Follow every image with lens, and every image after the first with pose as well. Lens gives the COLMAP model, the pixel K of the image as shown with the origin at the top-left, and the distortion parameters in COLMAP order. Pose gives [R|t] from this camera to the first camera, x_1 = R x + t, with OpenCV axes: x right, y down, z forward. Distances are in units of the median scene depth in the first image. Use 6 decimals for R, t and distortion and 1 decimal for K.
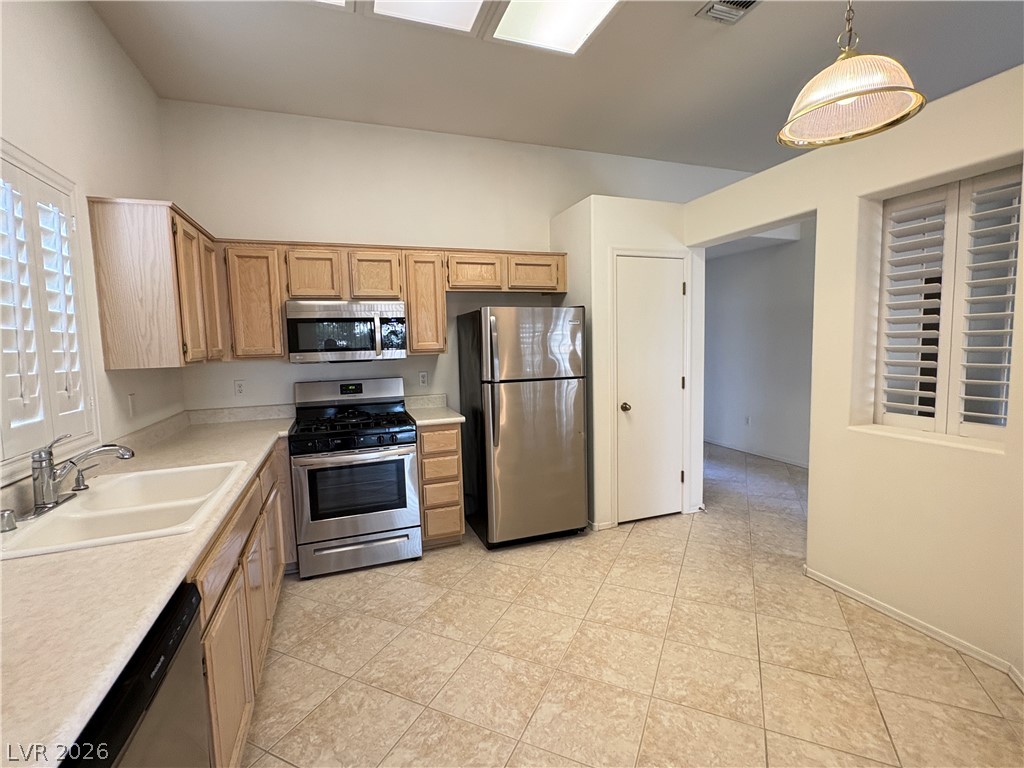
lens RADIAL K [[471.3, 0, 512.0], [0, 471.3, 384.0], [0, 0, 1]] dist [-0.001145, 0.001033]
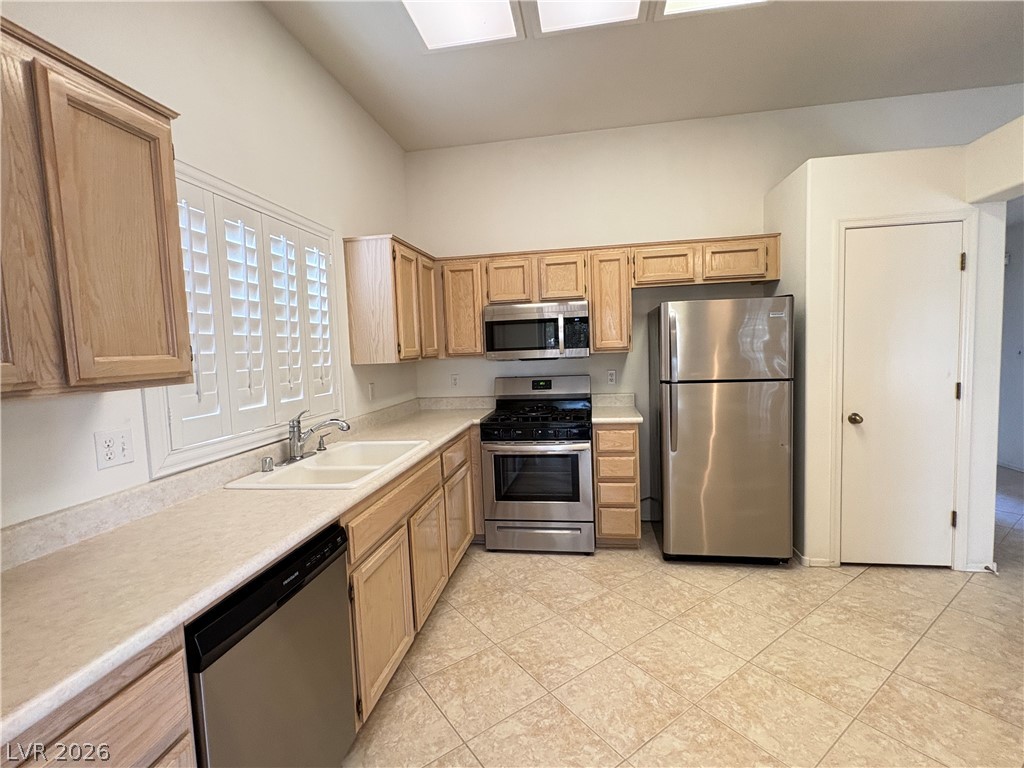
lens RADIAL K [[471.3, 0, 512.0], [0, 471.3, 384.0], [0, 0, 1]] dist [-0.001145, 0.001033]
pose [[0.871992, 0.031028, -0.488536, 0.146176], [-0.029097, 0.999510, 0.011547, -0.002559], [0.488655, 0.004146, 0.872467, 0.031810]]
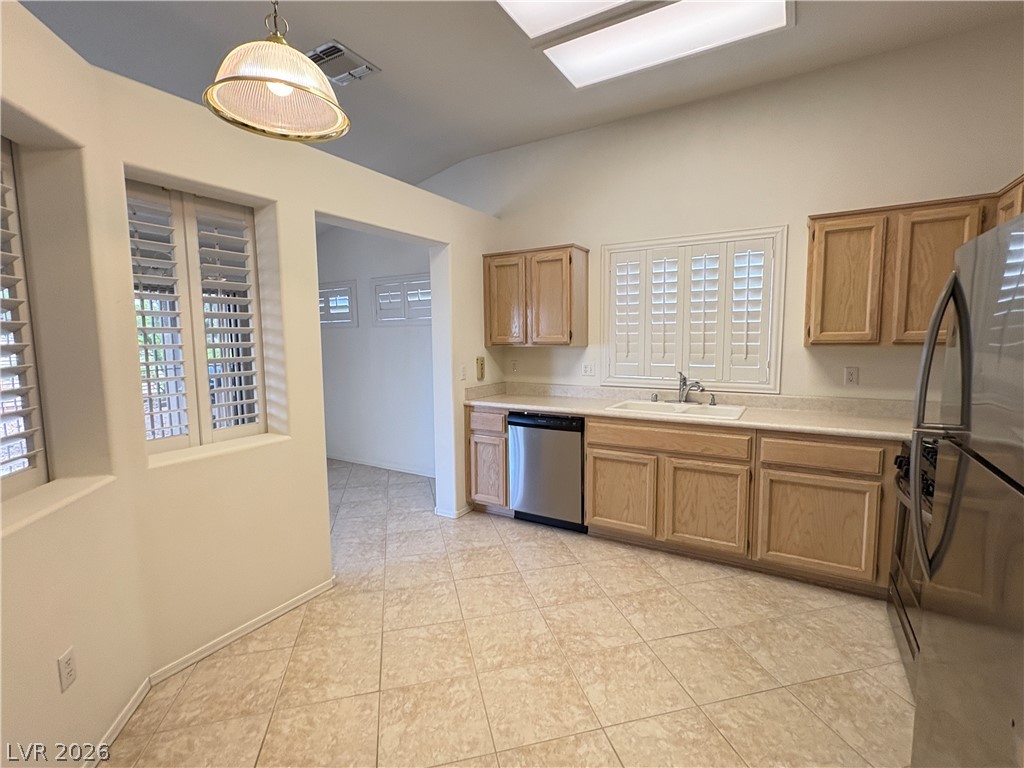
lens RADIAL K [[471.3, 0, 512.0], [0, 471.3, 384.0], [0, 0, 1]] dist [-0.001145, 0.001033]
pose [[-0.777687, 0.100850, -0.620510, 0.528515], [-0.021783, 0.982133, 0.186925, -0.117861], [0.628275, 0.158886, -0.761595, 1.118710]]
